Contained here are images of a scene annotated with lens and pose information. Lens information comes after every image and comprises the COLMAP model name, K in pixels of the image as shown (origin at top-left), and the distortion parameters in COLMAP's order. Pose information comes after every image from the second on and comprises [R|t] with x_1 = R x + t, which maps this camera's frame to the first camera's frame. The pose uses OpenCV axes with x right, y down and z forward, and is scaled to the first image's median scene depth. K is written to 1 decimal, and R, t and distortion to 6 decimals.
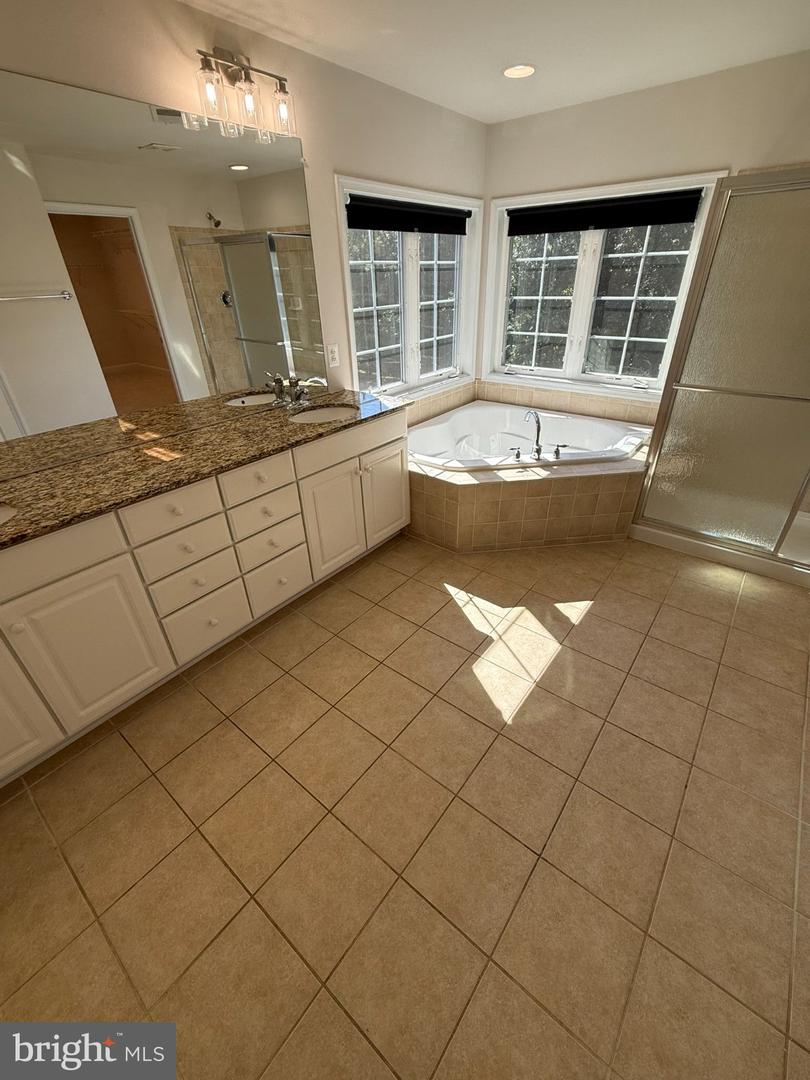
lens RADIAL K [[445.7, 0, 405.0], [0, 445.7, 540.0], [0, 0, 1]] dist [-0.000050, 0.000016]
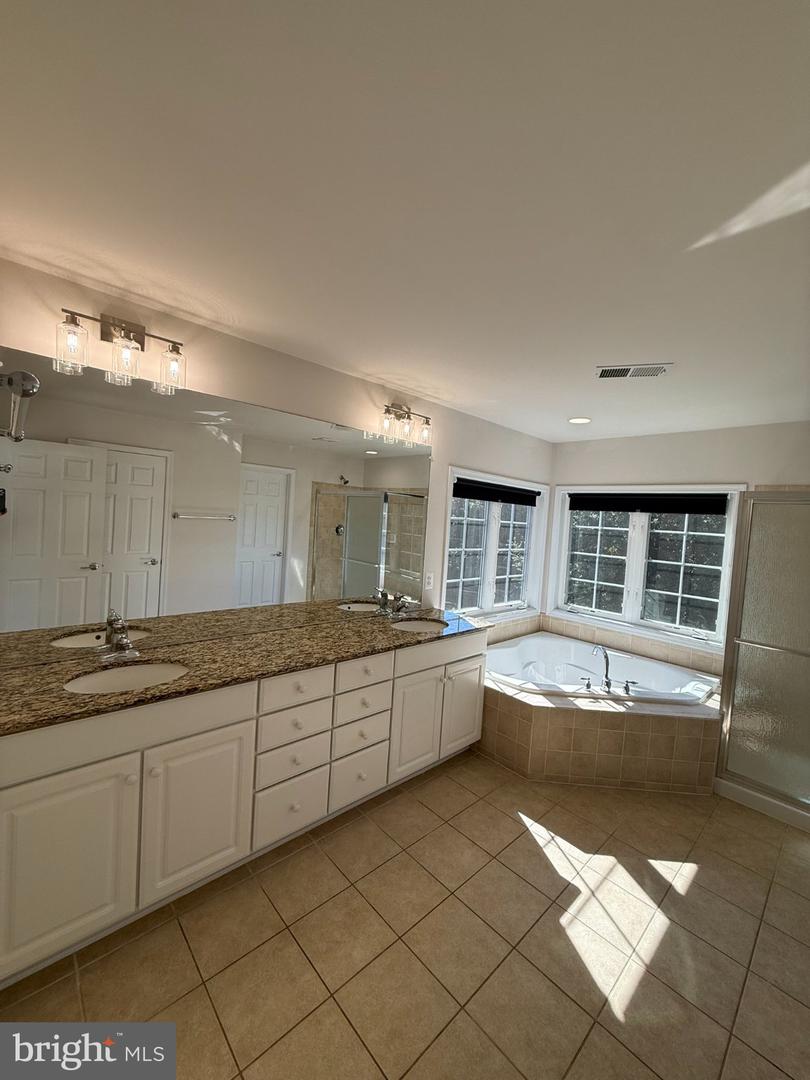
lens RADIAL K [[429.5, 0, 405.0], [0, 429.5, 540.0], [0, 0, 1]] dist [-0.000022, 0.000294]
pose [[0.986041, 0.097101, -0.135259, -0.076835], [-0.149359, 0.874852, -0.460788, 0.045820], [0.073588, 0.474558, 0.877143, -0.103061]]
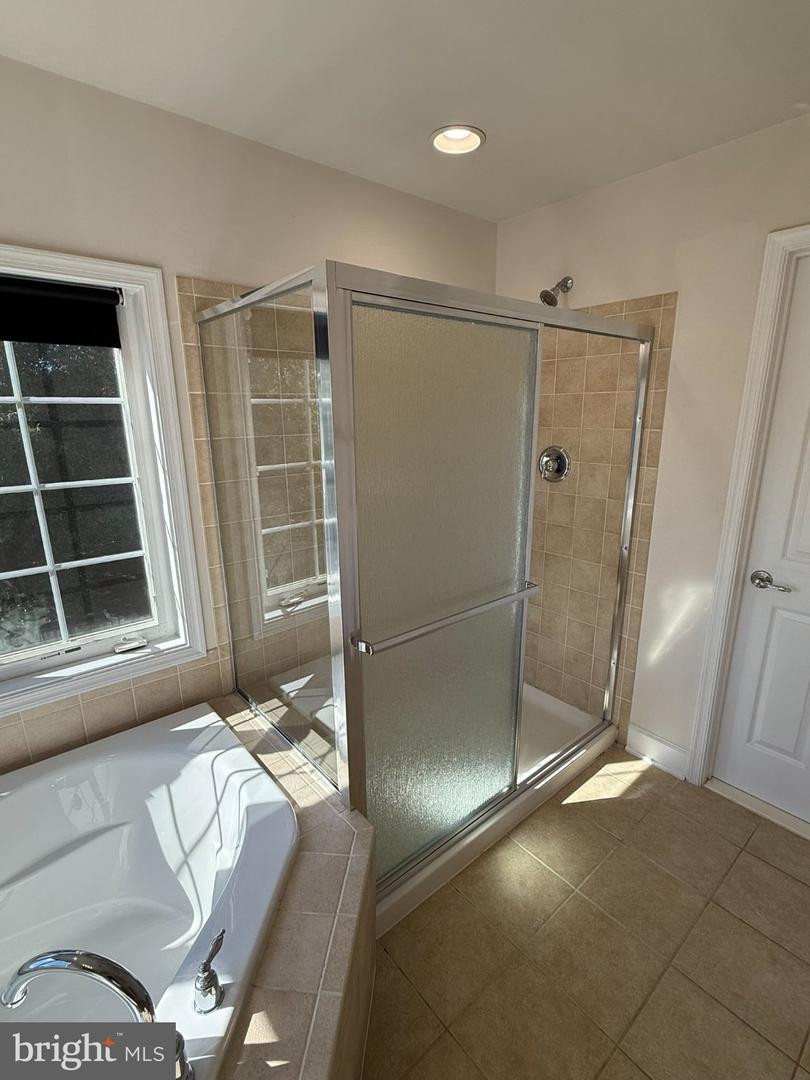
lens RADIAL K [[504.5, 0, 405.0], [0, 504.5, 540.0], [0, 0, 1]] dist [-0.000074, 0.000142]
pose [[0.197623, -0.215355, 0.956330, 0.115929], [0.507029, 0.857394, 0.088299, -0.420638], [-0.838968, 0.467437, 0.278632, 0.681405]]
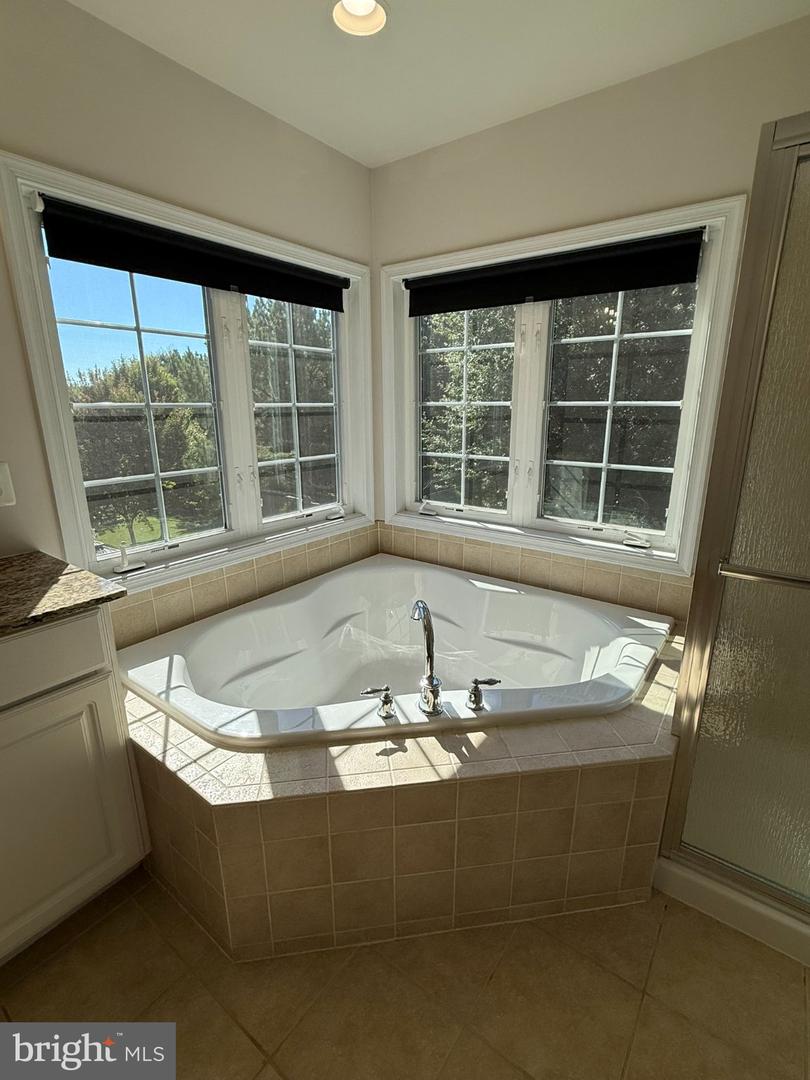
lens RADIAL K [[504.5, 0, 405.0], [0, 504.5, 540.0], [0, 0, 1]] dist [-0.000074, 0.000142]
pose [[0.999085, 0.013208, 0.040673, 0.253175], [-0.001803, 0.963275, -0.268512, -0.216322], [-0.042726, 0.268193, 0.962417, 0.482355]]
